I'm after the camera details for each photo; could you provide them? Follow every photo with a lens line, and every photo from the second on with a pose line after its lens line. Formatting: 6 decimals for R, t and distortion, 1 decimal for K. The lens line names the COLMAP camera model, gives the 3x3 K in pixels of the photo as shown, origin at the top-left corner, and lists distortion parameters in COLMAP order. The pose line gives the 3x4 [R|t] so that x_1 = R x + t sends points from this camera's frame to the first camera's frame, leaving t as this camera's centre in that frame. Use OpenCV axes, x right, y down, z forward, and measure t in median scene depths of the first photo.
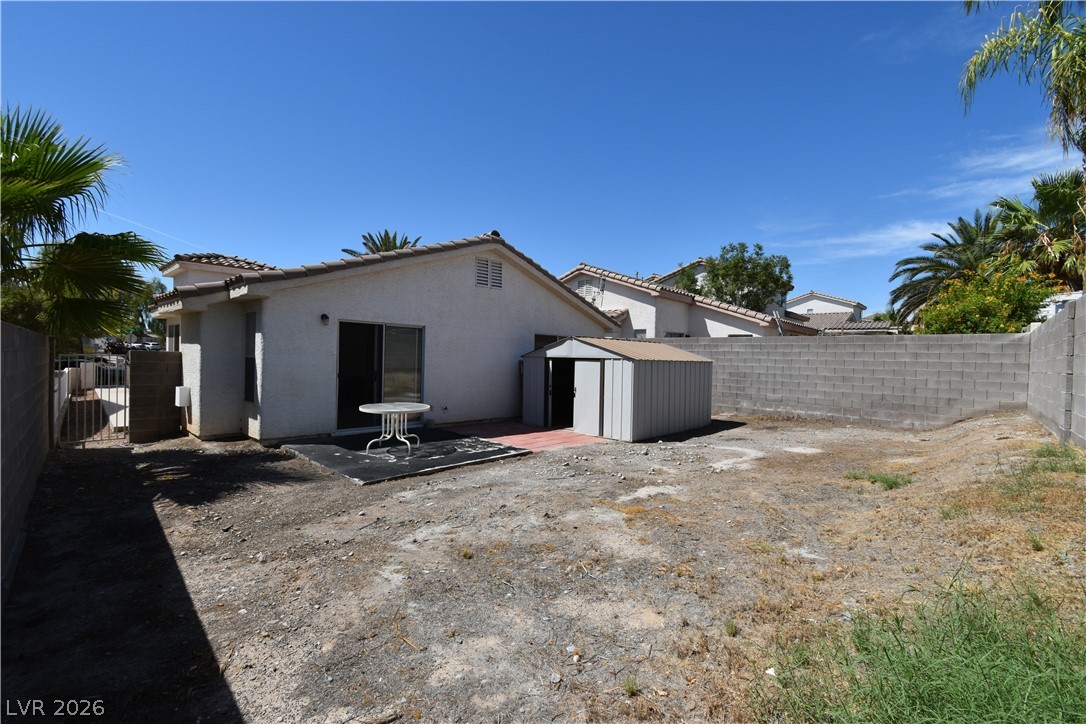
lens RADIAL K [[493.1, 0, 543.7], [0, 493.1, 357.5], [0, 0, 1]] dist [0.008734, 0.000495]
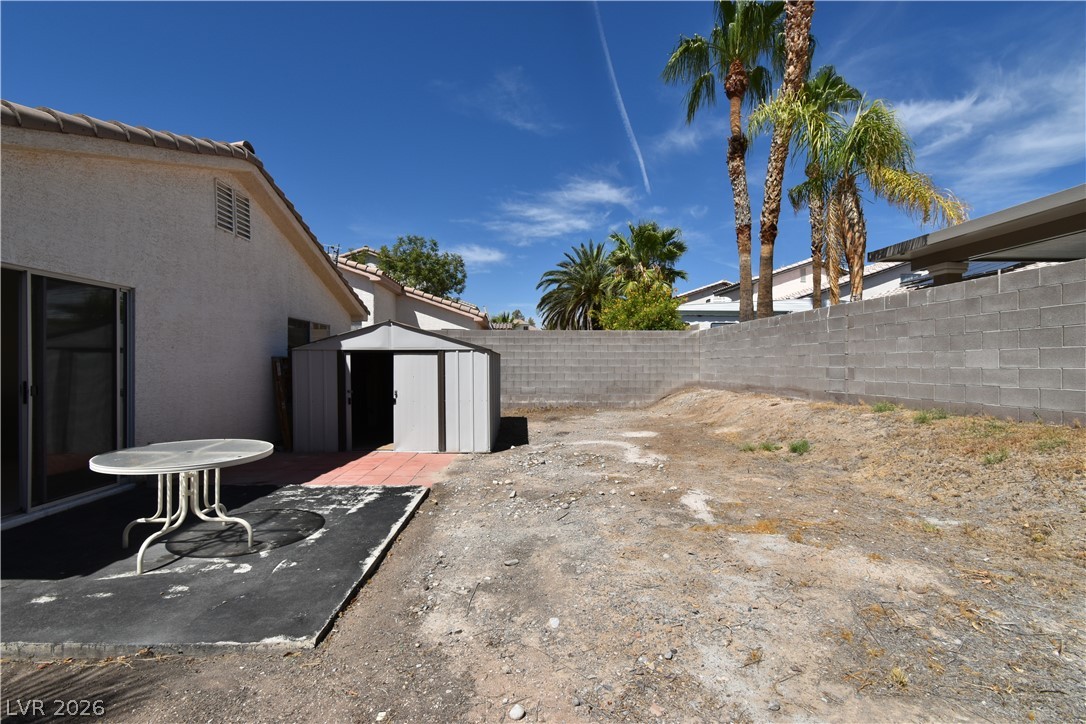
lens RADIAL K [[493.1, 0, 543.4], [0, 493.1, 357.1], [0, 0, 1]] dist [0.008734, 0.000495]
pose [[0.690963, -0.014765, 0.722740, -0.297359], [0.016367, 0.999855, 0.004778, 0.010384], [-0.722705, 0.008527, 0.691104, 0.323427]]
